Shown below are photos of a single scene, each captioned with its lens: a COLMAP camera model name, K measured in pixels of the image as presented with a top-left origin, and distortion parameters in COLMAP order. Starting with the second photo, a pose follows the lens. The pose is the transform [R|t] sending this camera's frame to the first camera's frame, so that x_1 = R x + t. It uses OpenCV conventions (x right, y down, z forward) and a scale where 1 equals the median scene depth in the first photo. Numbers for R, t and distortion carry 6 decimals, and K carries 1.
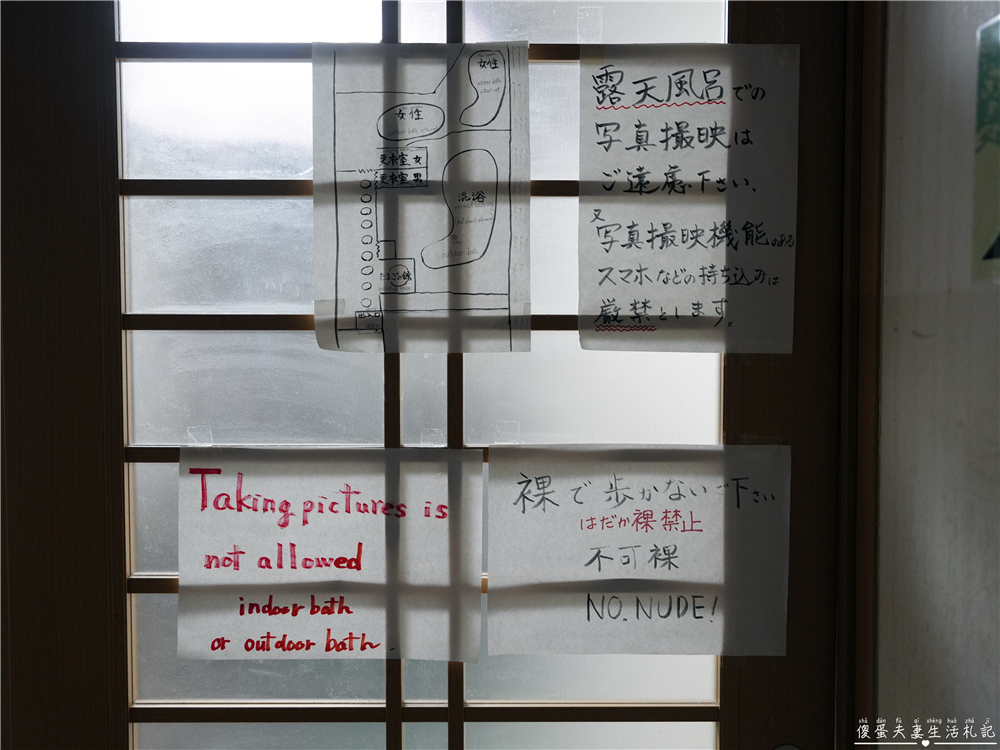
lens RADIAL K [[1122.1, 0, 493.3], [0, 1122.1, 376.7], [0, 0, 1]] dist [0.024098, 0.000000]
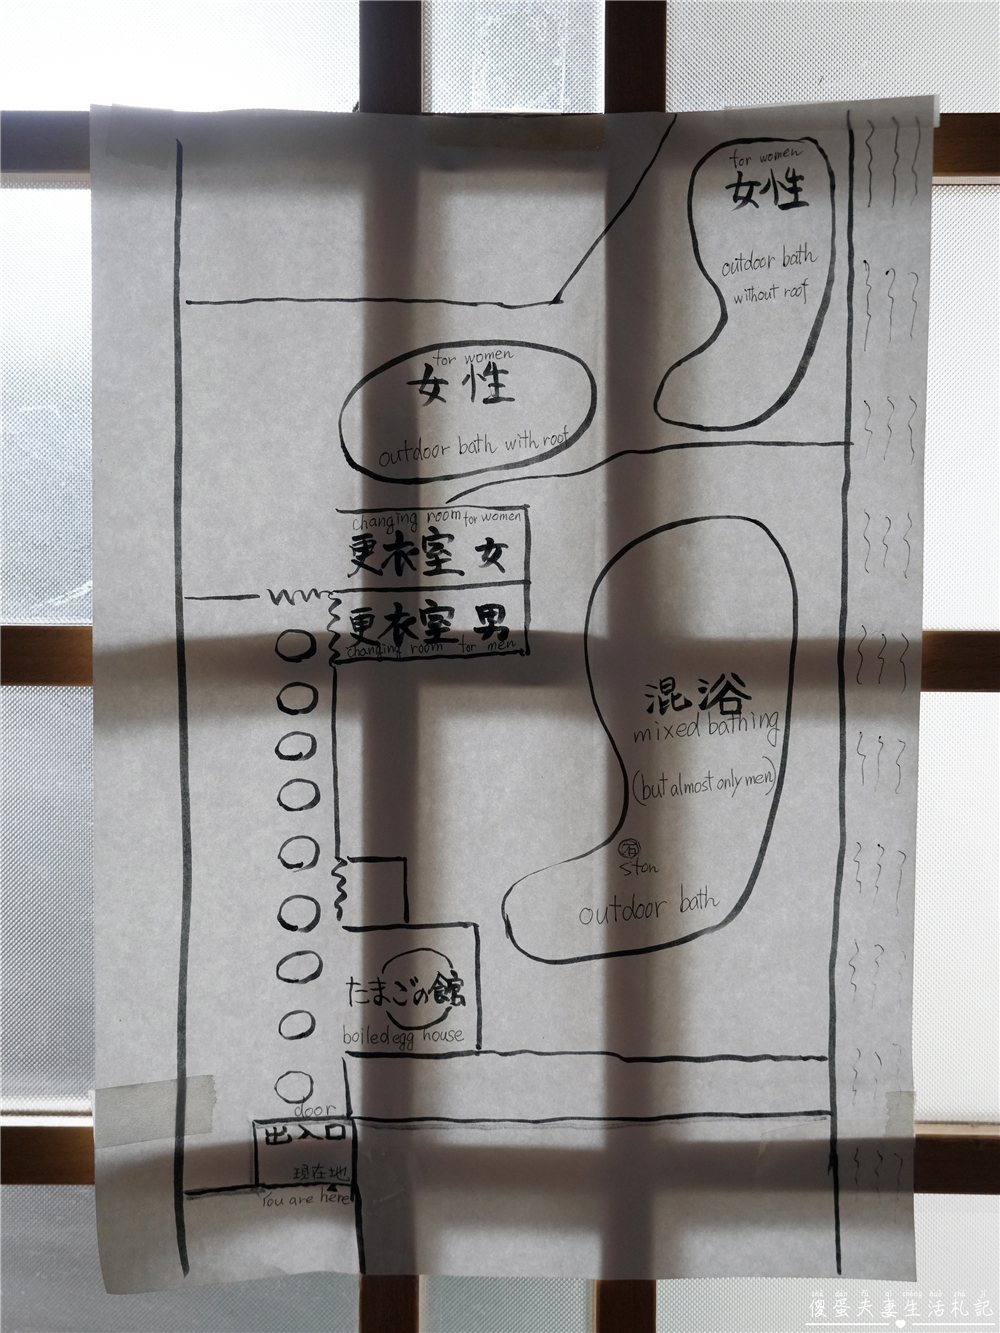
lens RADIAL K [[1628.6, 0, 509.8], [0, 1628.6, 663.2], [0, 0, 1]] dist [0.026926, 0.000000]
pose [[0.999700, 0.005999, -0.023732, -0.053913], [-0.006107, 0.999971, -0.004447, -0.165713], [0.023705, 0.004590, 0.999708, 0.616904]]
